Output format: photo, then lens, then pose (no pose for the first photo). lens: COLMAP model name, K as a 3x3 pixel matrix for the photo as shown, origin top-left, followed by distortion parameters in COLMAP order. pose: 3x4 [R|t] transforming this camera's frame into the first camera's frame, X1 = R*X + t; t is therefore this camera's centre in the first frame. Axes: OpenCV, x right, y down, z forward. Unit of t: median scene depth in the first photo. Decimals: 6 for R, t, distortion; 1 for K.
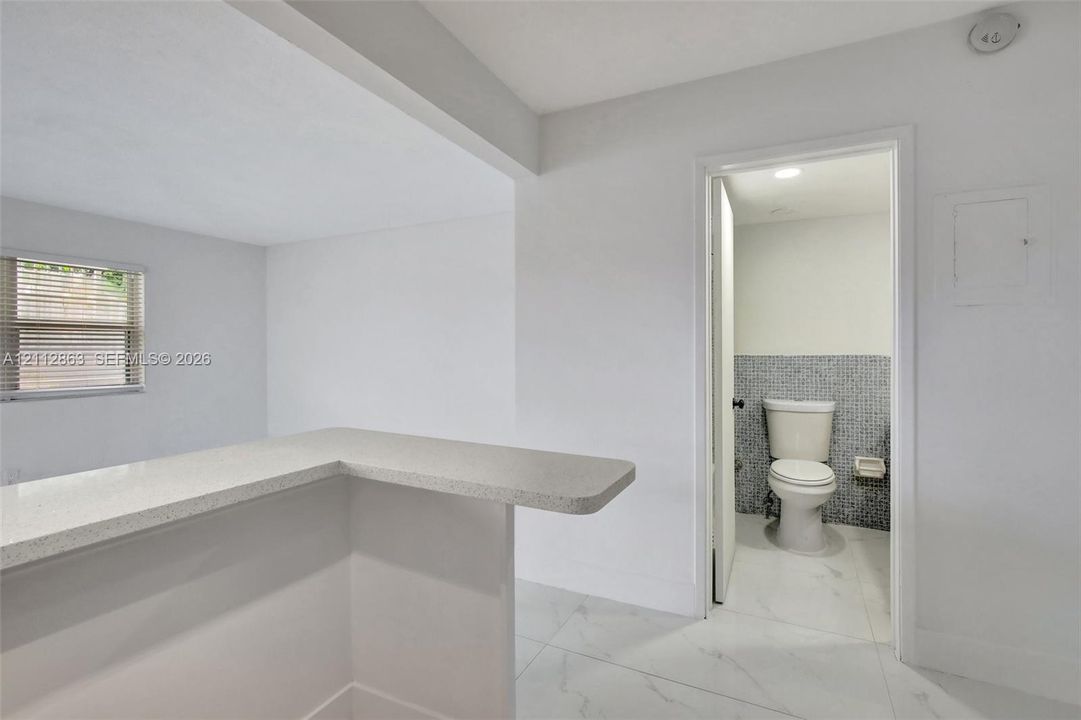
lens RADIAL K [[509.8, 0, 545.5], [0, 509.8, 347.9], [0, 0, 1]] dist [-0.000887, -0.000006]
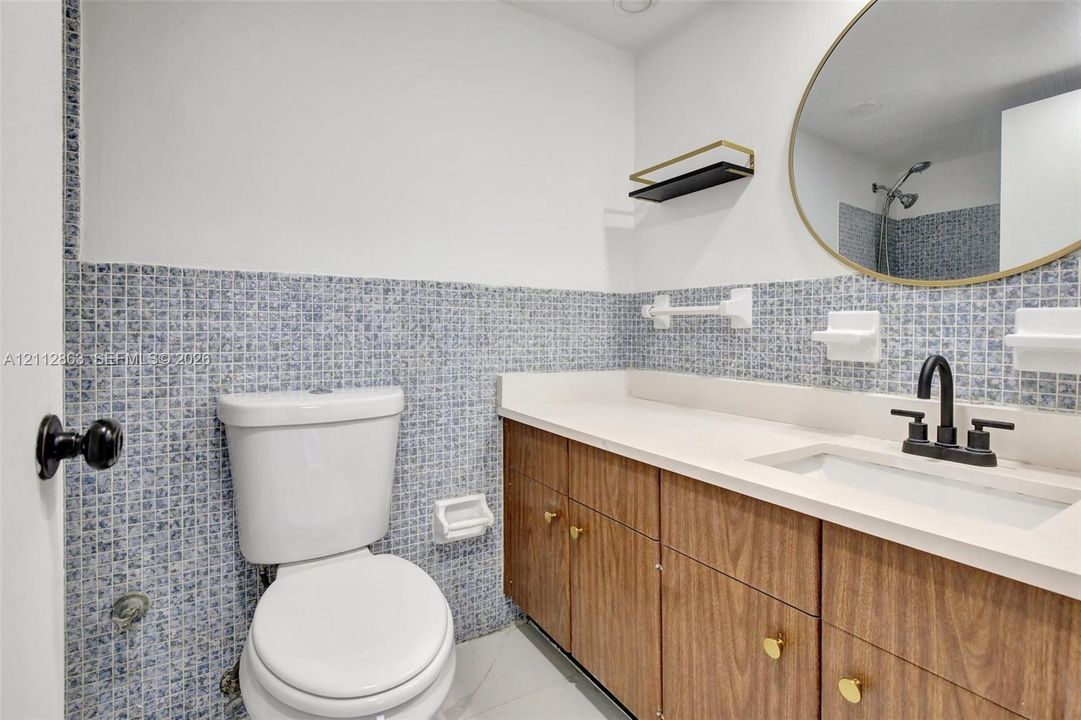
lens RADIAL K [[491.2, 0, 530.1], [0, 491.2, 336.8], [0, 0, 1]] dist [0.000273, -0.000109]
pose [[0.565023, -0.004174, 0.825065, 0.287651], [-0.006953, 0.999928, 0.009820, 0.058637], [-0.825046, -0.011286, 0.564953, 0.675084]]
